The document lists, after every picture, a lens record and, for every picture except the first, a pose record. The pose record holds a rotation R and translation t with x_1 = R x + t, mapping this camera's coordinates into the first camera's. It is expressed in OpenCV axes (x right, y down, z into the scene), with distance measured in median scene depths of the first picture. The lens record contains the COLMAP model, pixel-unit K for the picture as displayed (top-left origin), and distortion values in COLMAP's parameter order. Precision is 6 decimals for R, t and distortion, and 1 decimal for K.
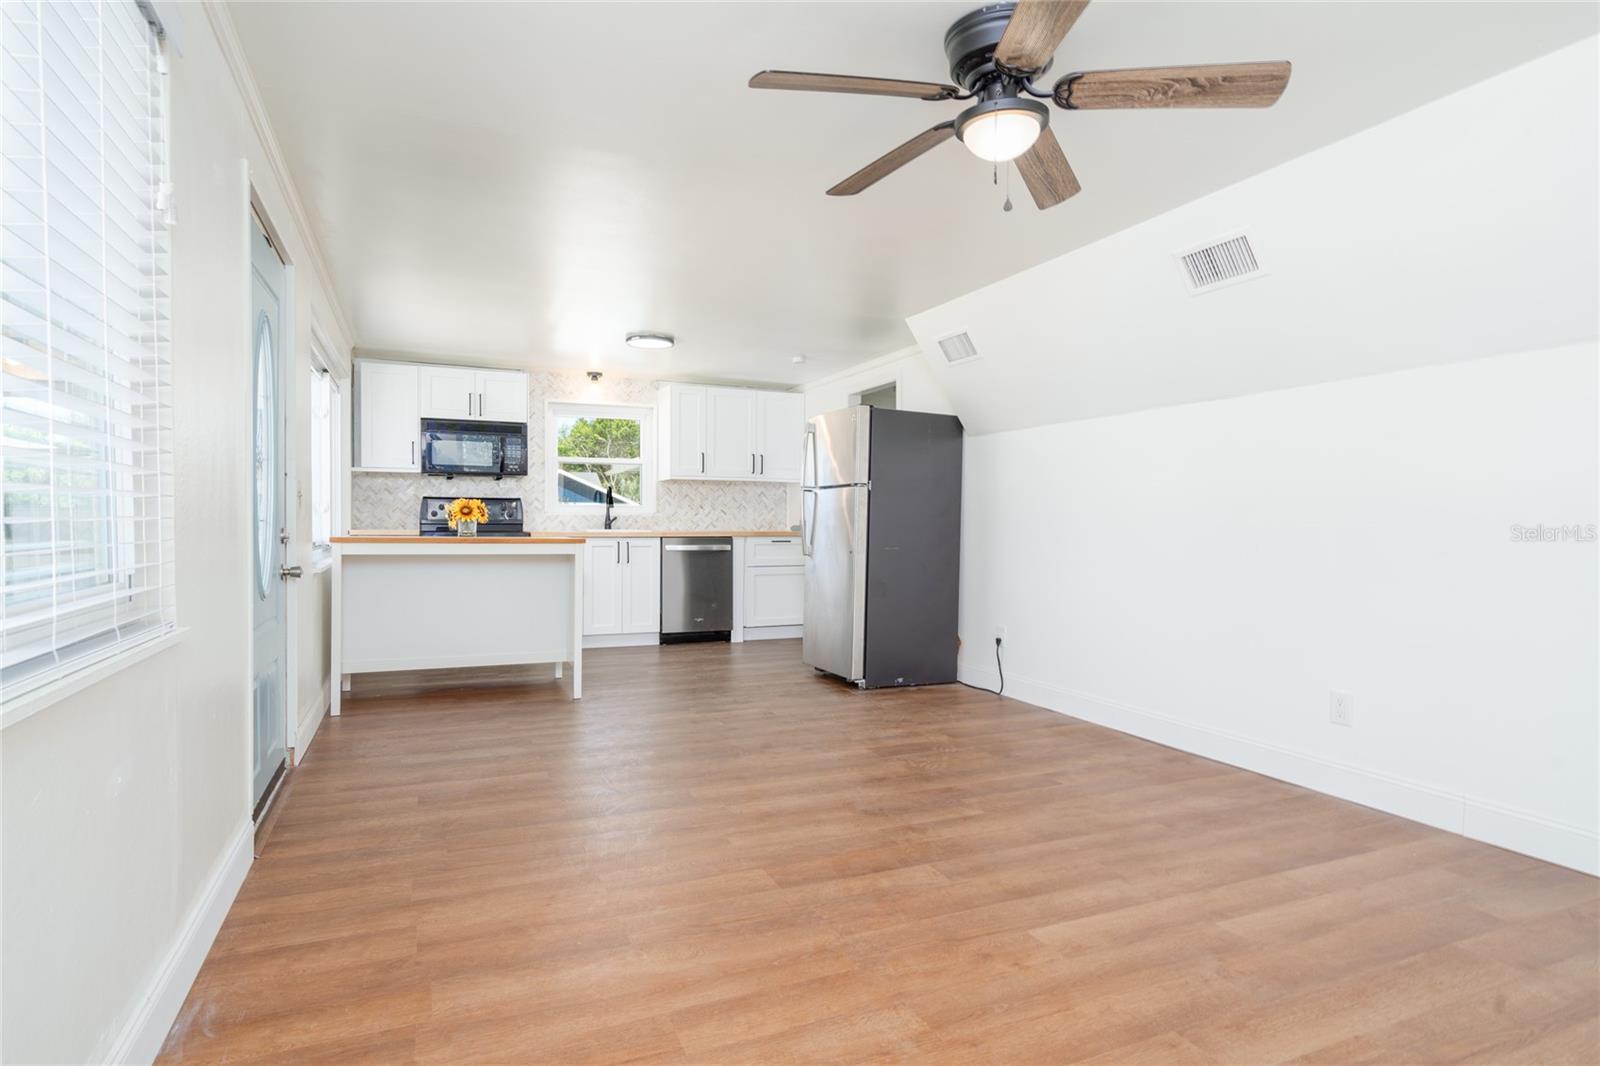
lens RADIAL K [[846.3, 0, 800.3], [0, 846.3, 529.9], [0, 0, 1]] dist [-0.004432, -0.000822]
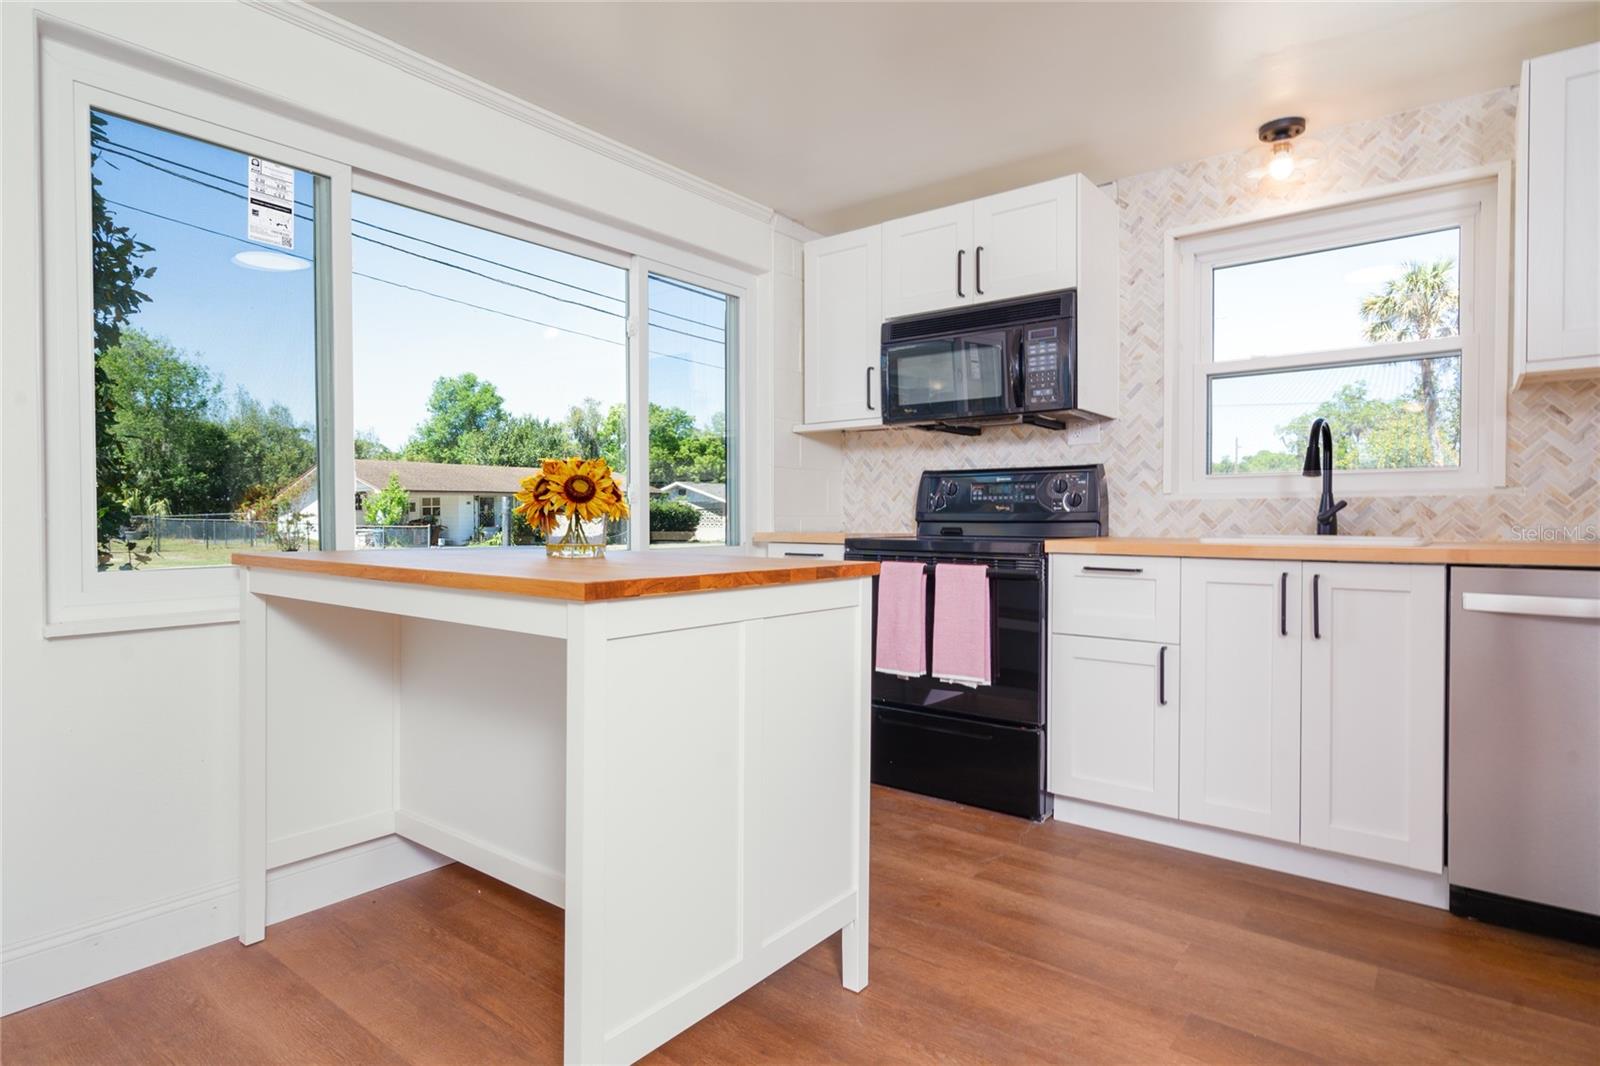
lens RADIAL K [[846.3, 0, 794.3], [0, 846.3, 527.5], [0, 0, 1]] dist [-0.004432, -0.000822]
pose [[0.451786, 0.004039, -0.892117, -0.002512], [-0.001917, 0.999992, 0.003556, -0.005586], [0.892124, 0.000103, 0.451790, 0.711688]]
